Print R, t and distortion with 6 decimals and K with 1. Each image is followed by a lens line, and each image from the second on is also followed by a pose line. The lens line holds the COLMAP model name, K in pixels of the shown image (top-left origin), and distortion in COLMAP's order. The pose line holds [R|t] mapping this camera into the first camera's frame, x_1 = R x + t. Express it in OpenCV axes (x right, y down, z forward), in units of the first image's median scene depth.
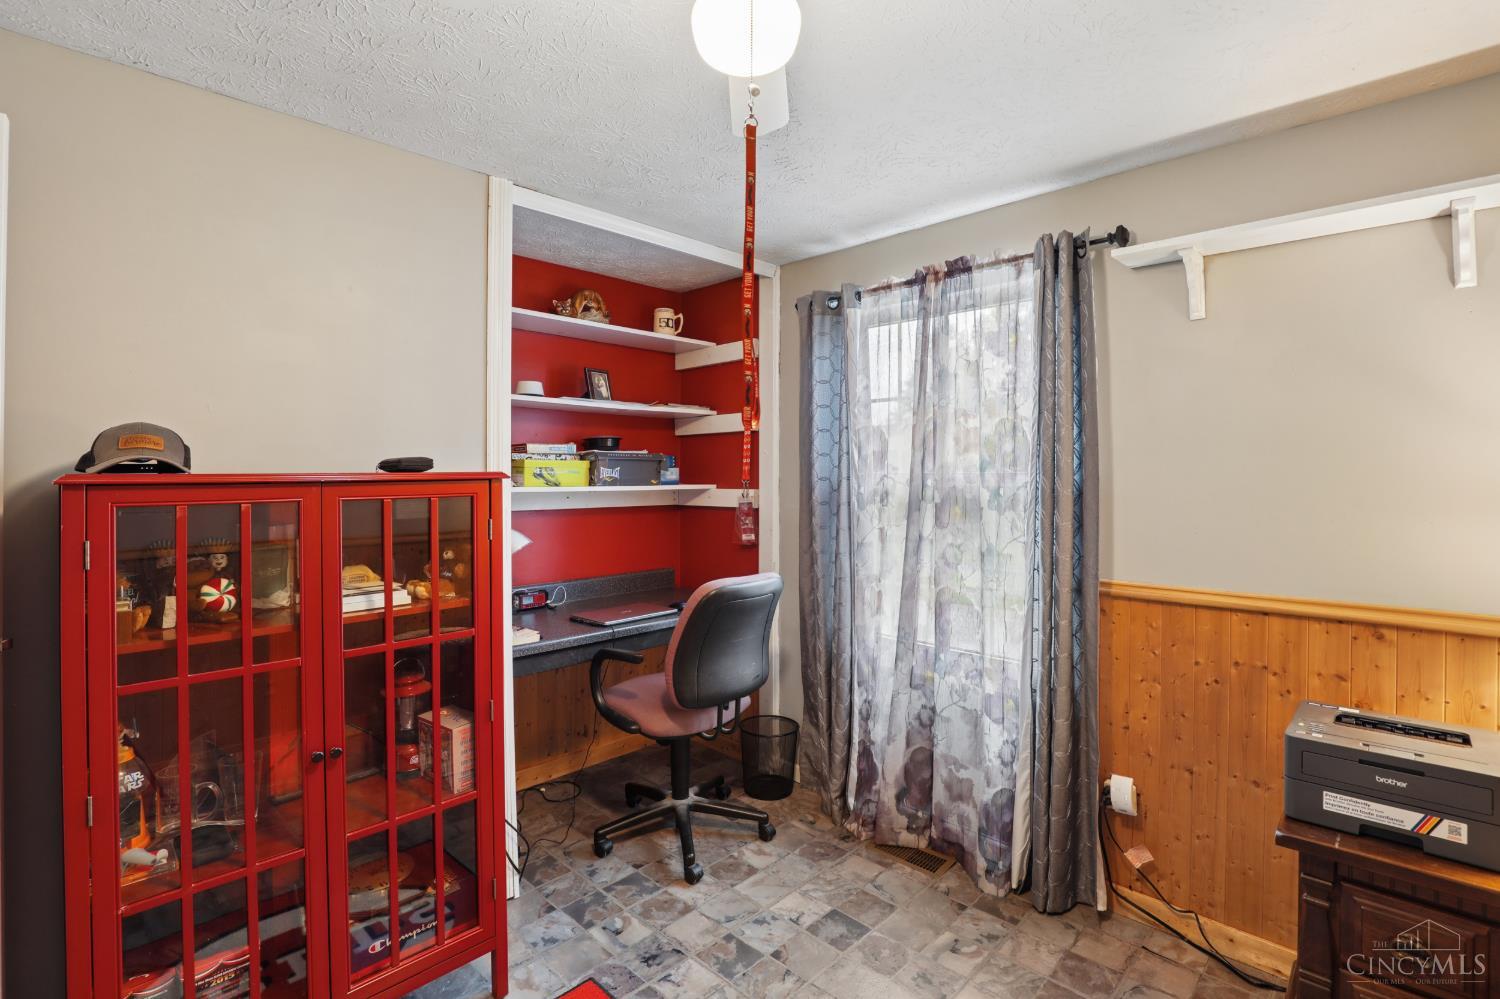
lens RADIAL K [[693.1, 0, 735.2], [0, 693.1, 473.9], [0, 0, 1]] dist [-0.036554, 0.007271]
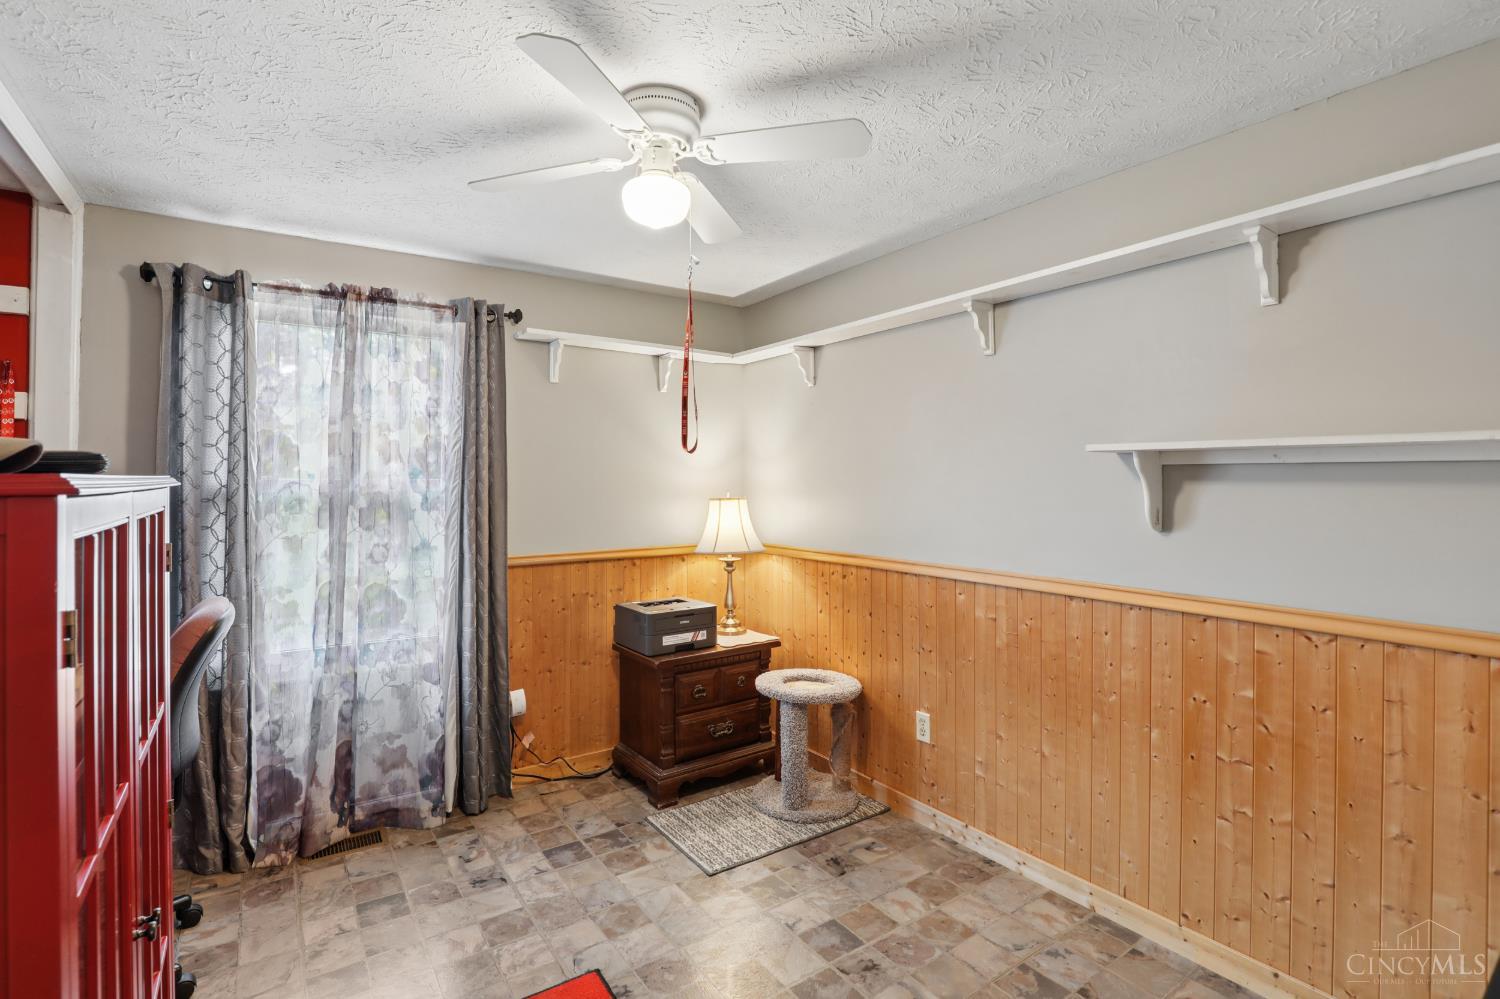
lens RADIAL K [[693.1, 0, 743.3], [0, 693.1, 485.8], [0, 0, 1]] dist [-0.036554, 0.007271]
pose [[0.200600, -0.006252, 0.979653, -0.659652], [0.002922, 0.999979, 0.005783, 0.003668], [-0.979669, 0.001703, 0.200614, 0.204863]]
